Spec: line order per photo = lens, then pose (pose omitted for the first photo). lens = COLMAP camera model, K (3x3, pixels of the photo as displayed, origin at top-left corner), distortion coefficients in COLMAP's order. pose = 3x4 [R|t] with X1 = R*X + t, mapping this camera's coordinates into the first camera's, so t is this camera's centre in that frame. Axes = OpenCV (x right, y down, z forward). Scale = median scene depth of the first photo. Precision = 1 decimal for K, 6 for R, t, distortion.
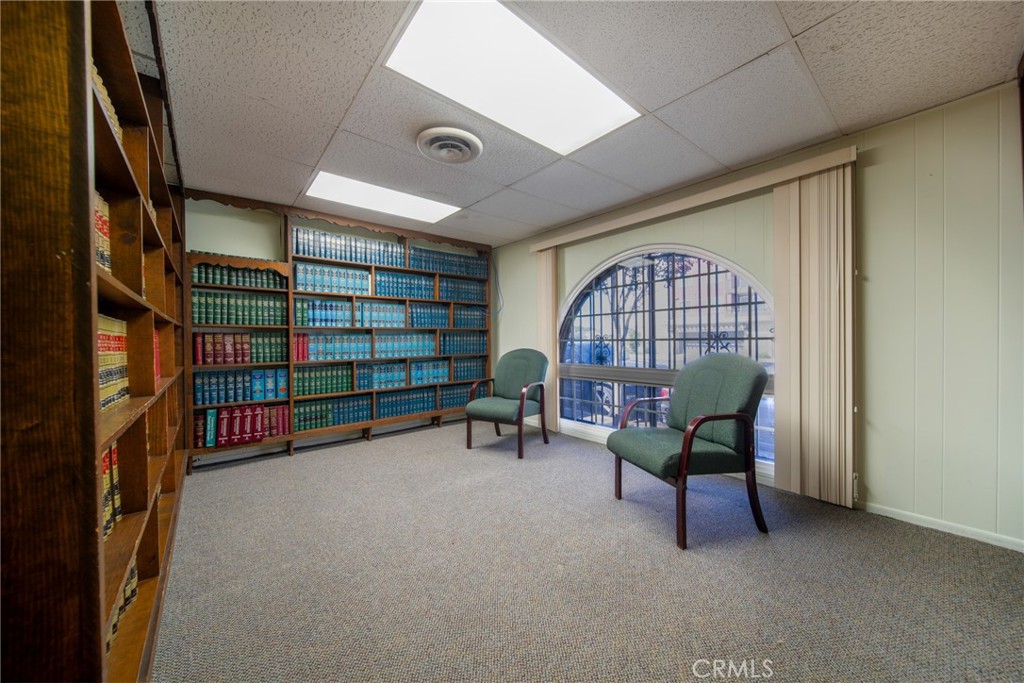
lens RADIAL K [[358.4, 0, 515.1], [0, 358.4, 342.2], [0, 0, 1]] dist [-0.009014, -0.000012]
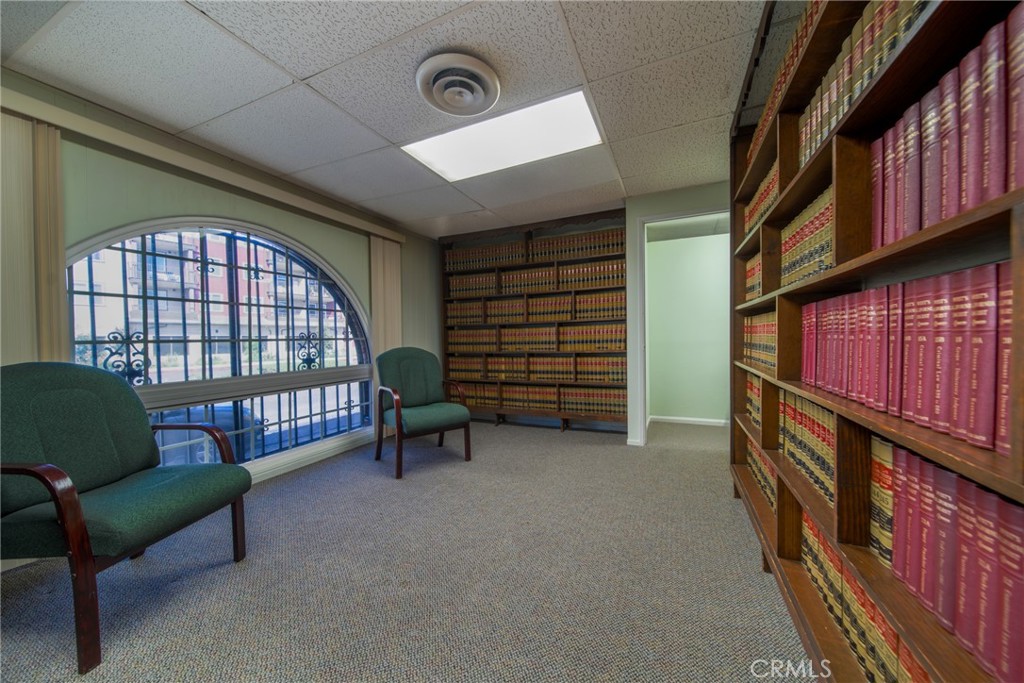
lens RADIAL K [[358.4, 0, 515.1], [0, 358.4, 342.2], [0, 0, 1]] dist [-0.009014, -0.000012]
pose [[-0.441285, 0.000513, 0.897367, -0.594036], [0.018967, 0.999782, 0.008756, 0.002477], [-0.897167, 0.020884, -0.441198, 0.789324]]
